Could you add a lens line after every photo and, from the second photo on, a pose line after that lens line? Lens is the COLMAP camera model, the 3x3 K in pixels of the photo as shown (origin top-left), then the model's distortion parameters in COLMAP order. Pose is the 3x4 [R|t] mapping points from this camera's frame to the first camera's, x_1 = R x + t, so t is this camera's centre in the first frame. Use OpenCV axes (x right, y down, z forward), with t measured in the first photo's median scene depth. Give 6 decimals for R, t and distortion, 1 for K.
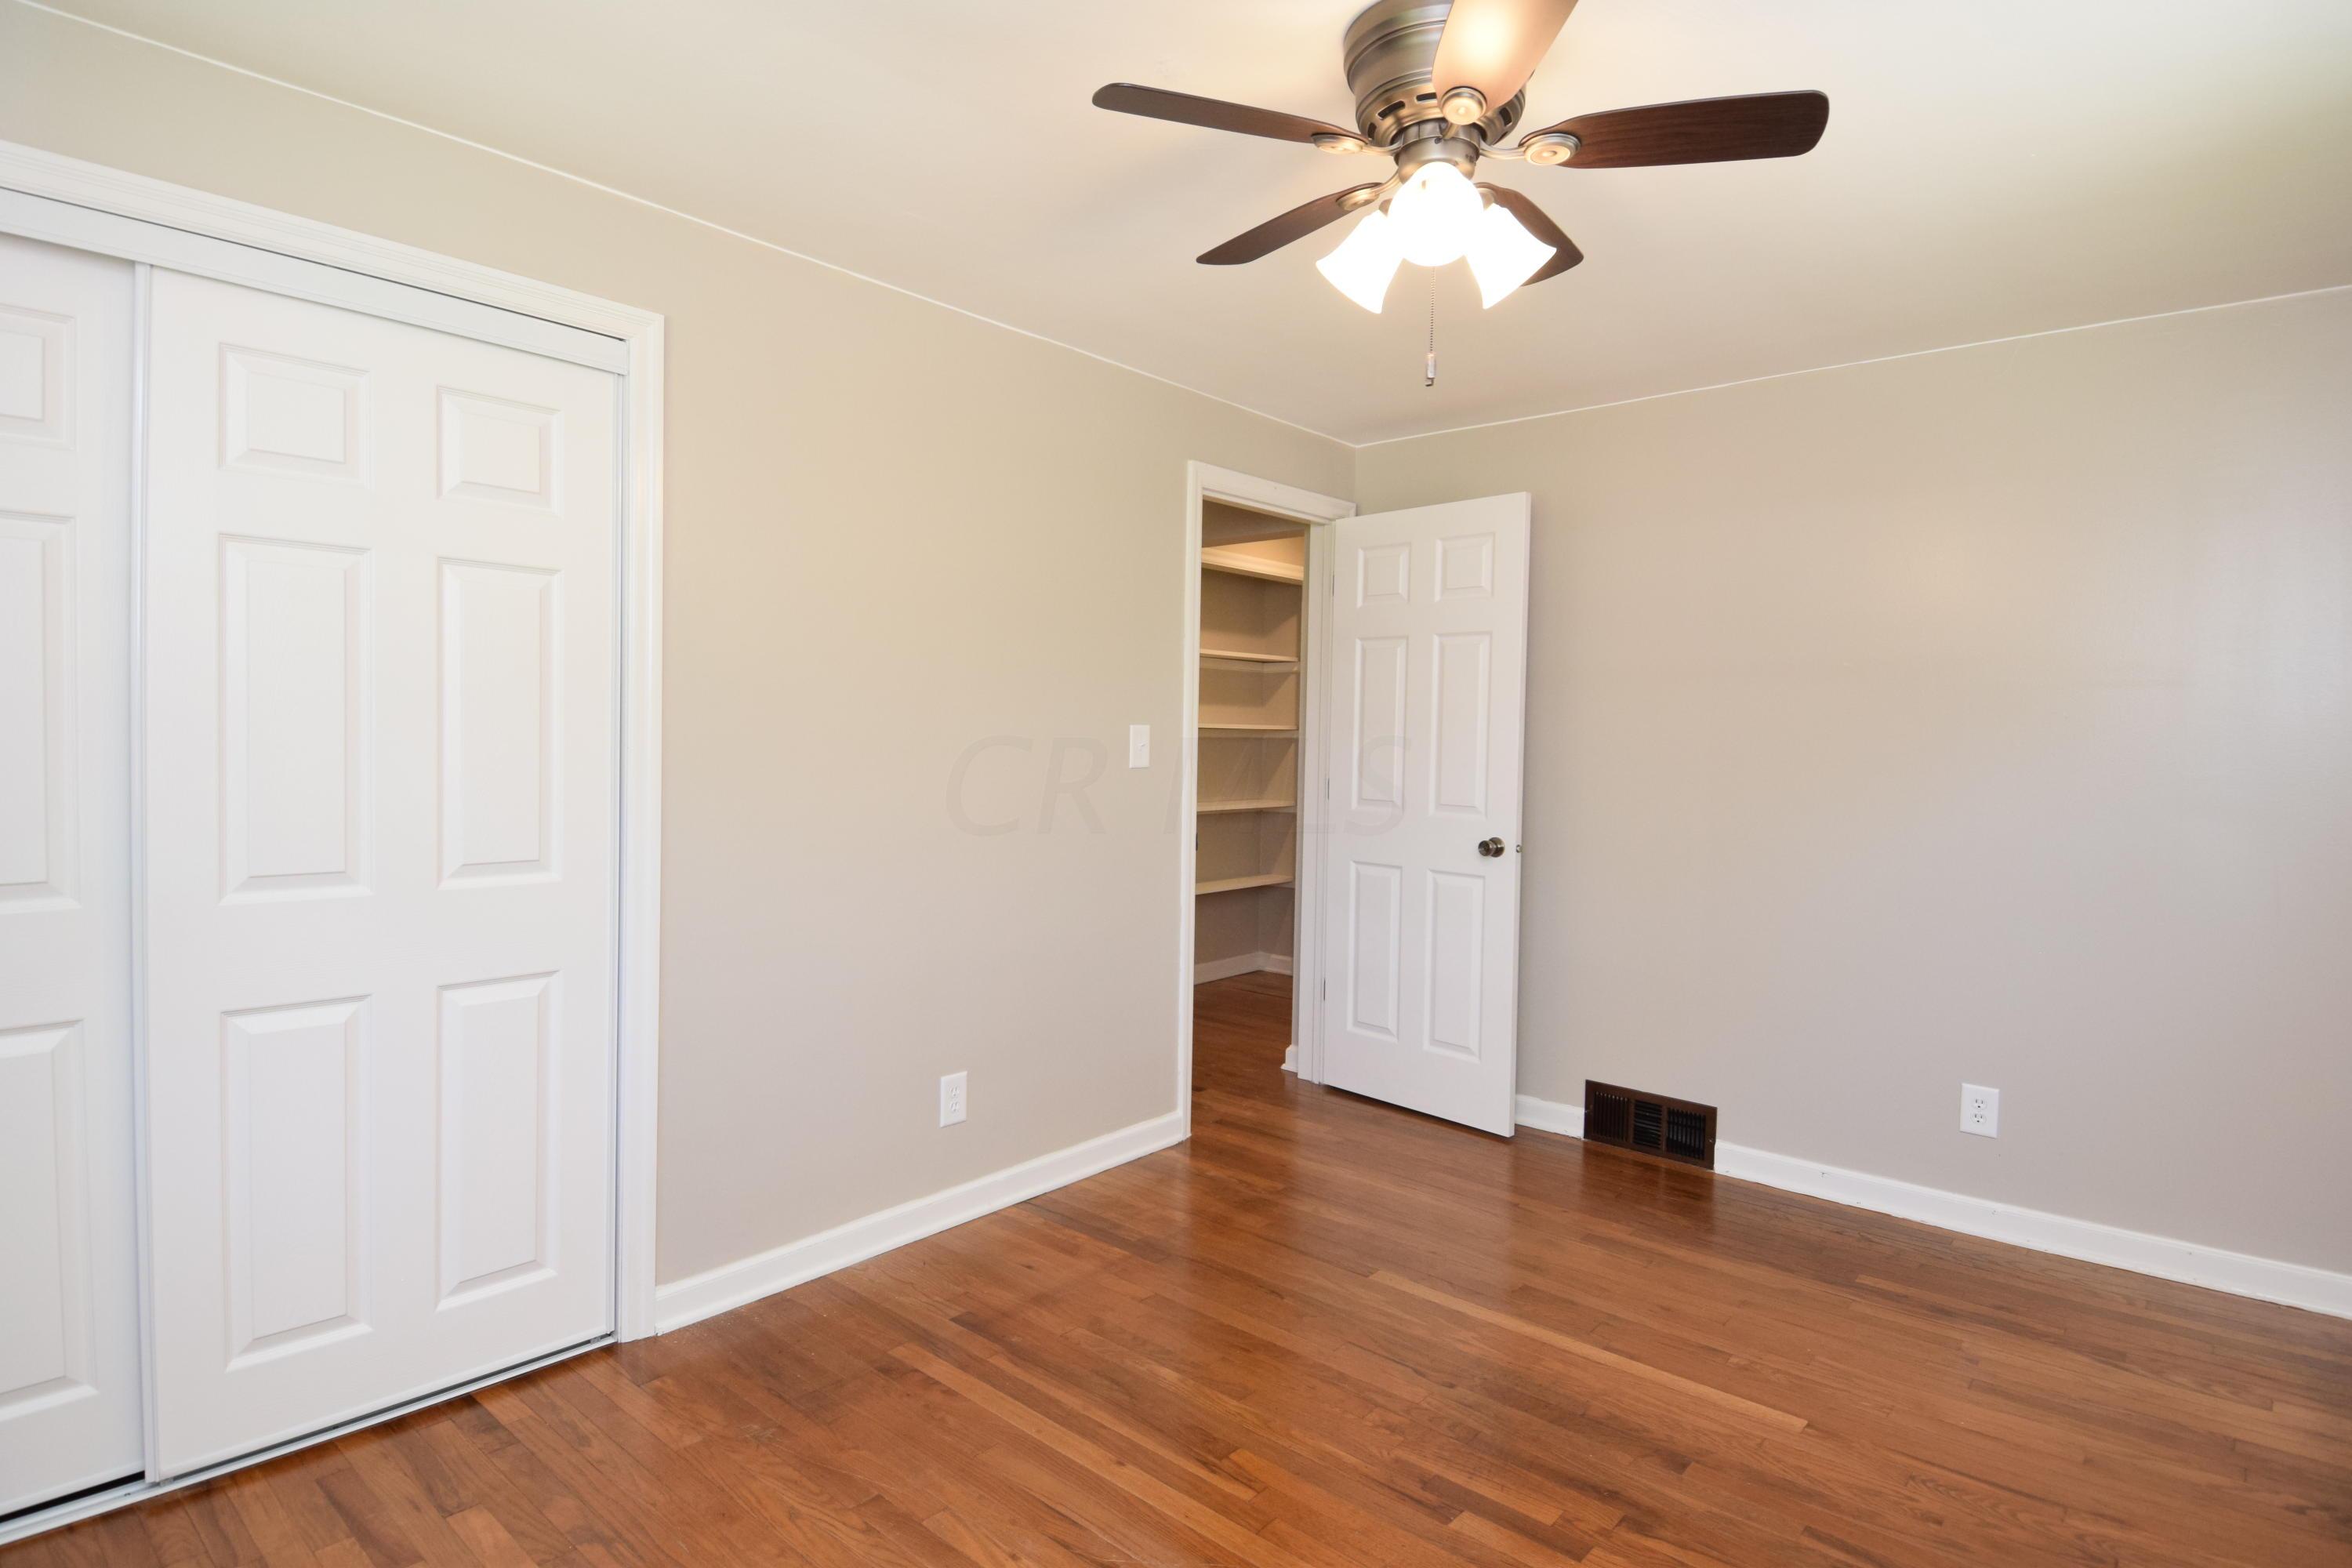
lens RADIAL K [[1230.4, 0, 1176.3], [0, 1230.4, 774.6], [0, 0, 1]] dist [0.057614, -0.060924]
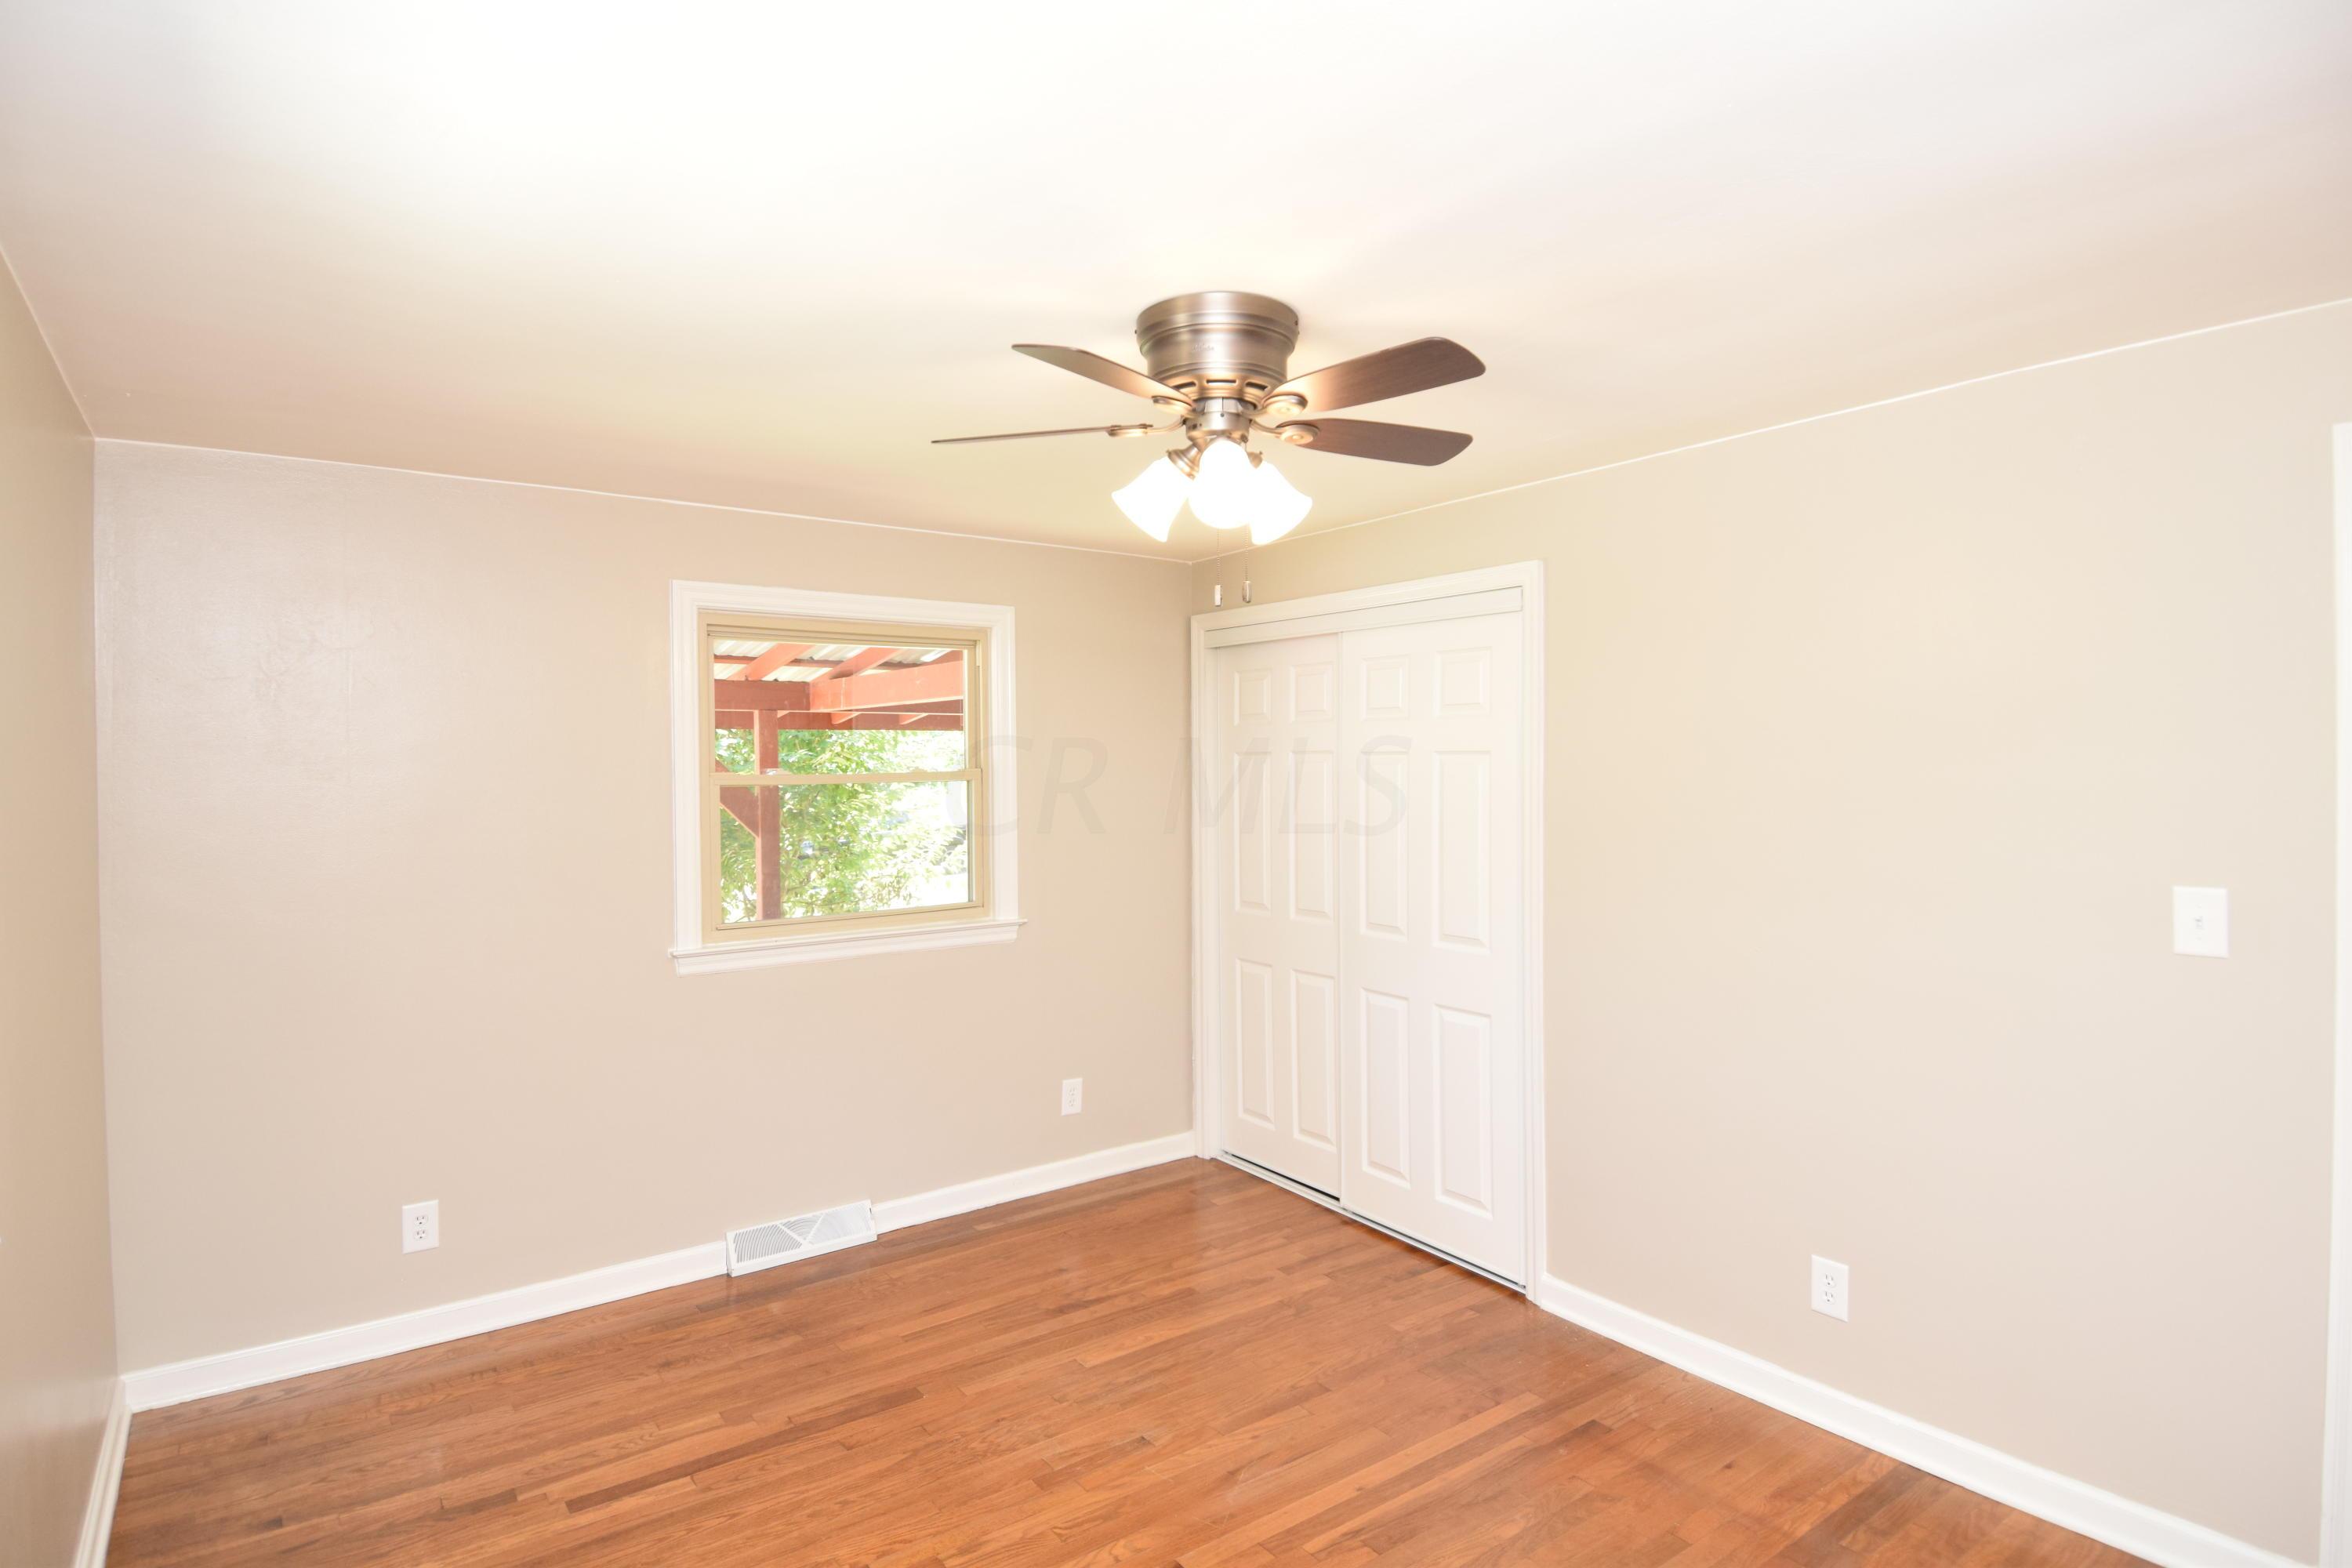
lens RADIAL K [[1230.4, 0, 1176.3], [0, 1230.4, 774.6], [0, 0, 1]] dist [0.057614, -0.060924]
pose [[-0.218225, -0.004625, -0.975888, 0.929852], [-0.029642, 0.999559, 0.001892, -0.111364], [0.975448, 0.029340, -0.218265, 0.838959]]
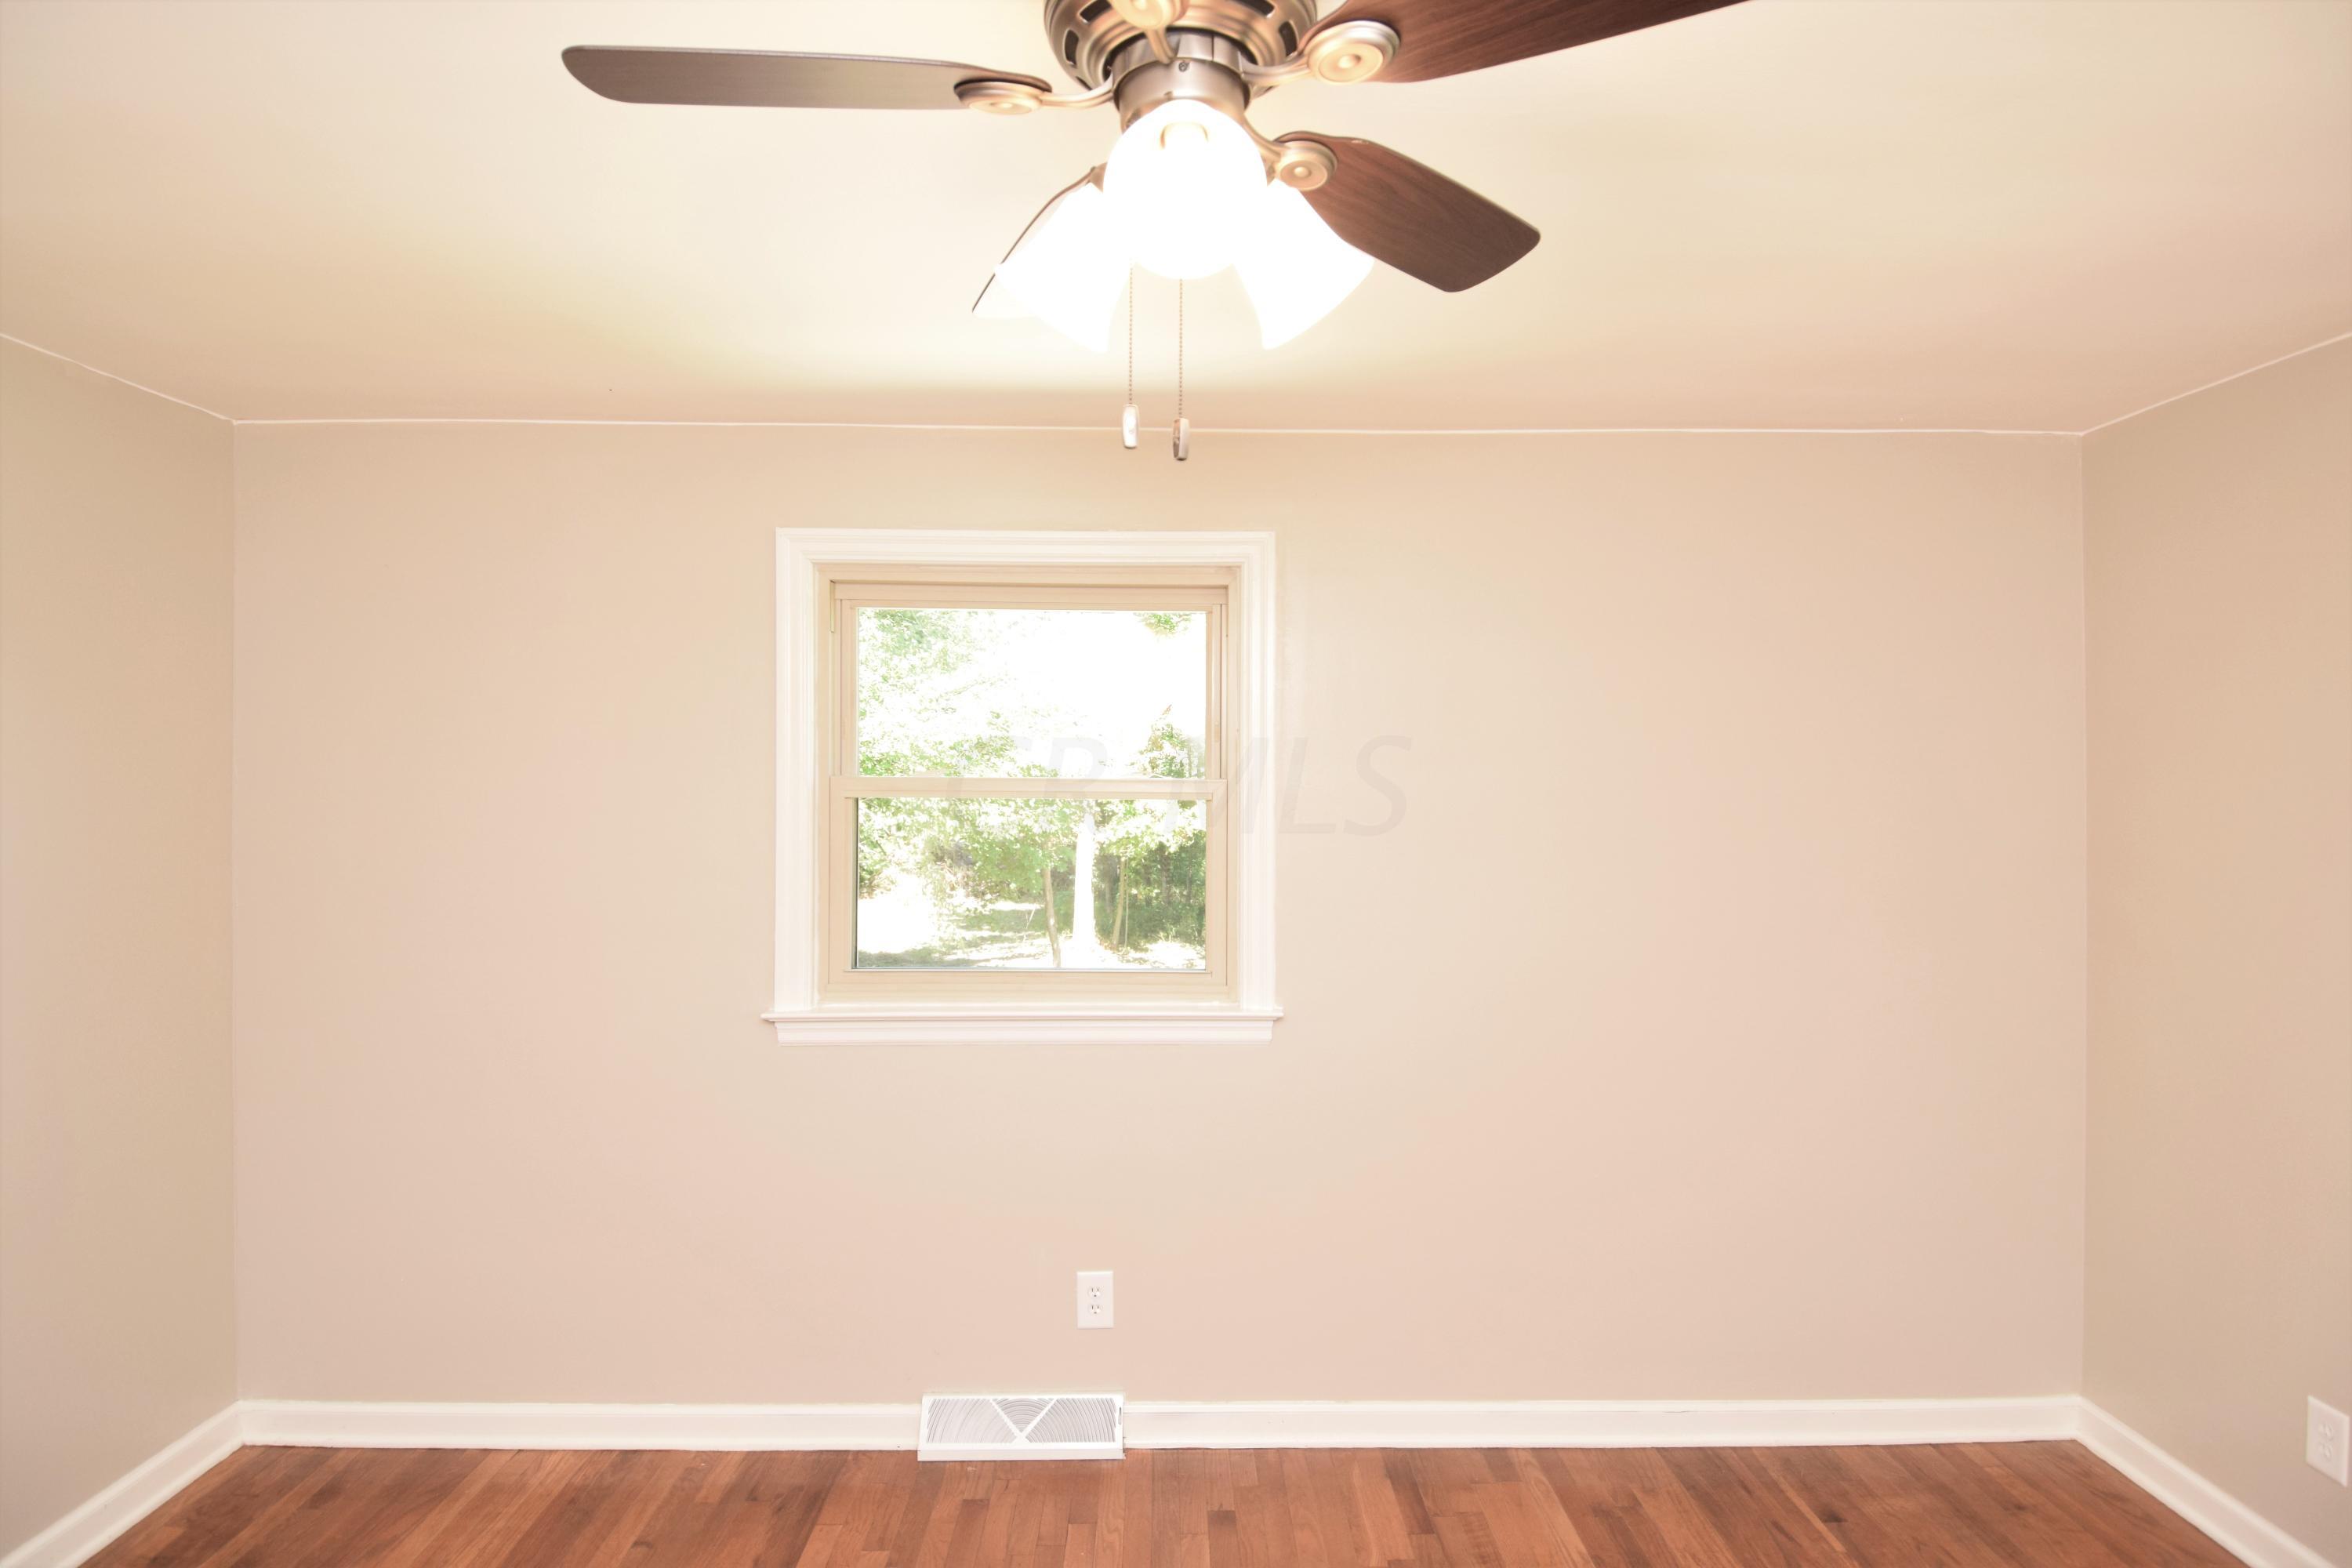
lens RADIAL K [[1235.5, 0, 1176.2], [0, 1235.5, 776.6], [0, 0, 1]] dist [0.054813, -0.057488]
pose [[-0.666132, -0.021172, 0.745533, -0.172344], [0.010588, 0.999228, 0.037837, -0.129011], [-0.745758, 0.033098, -0.665394, 0.970480]]
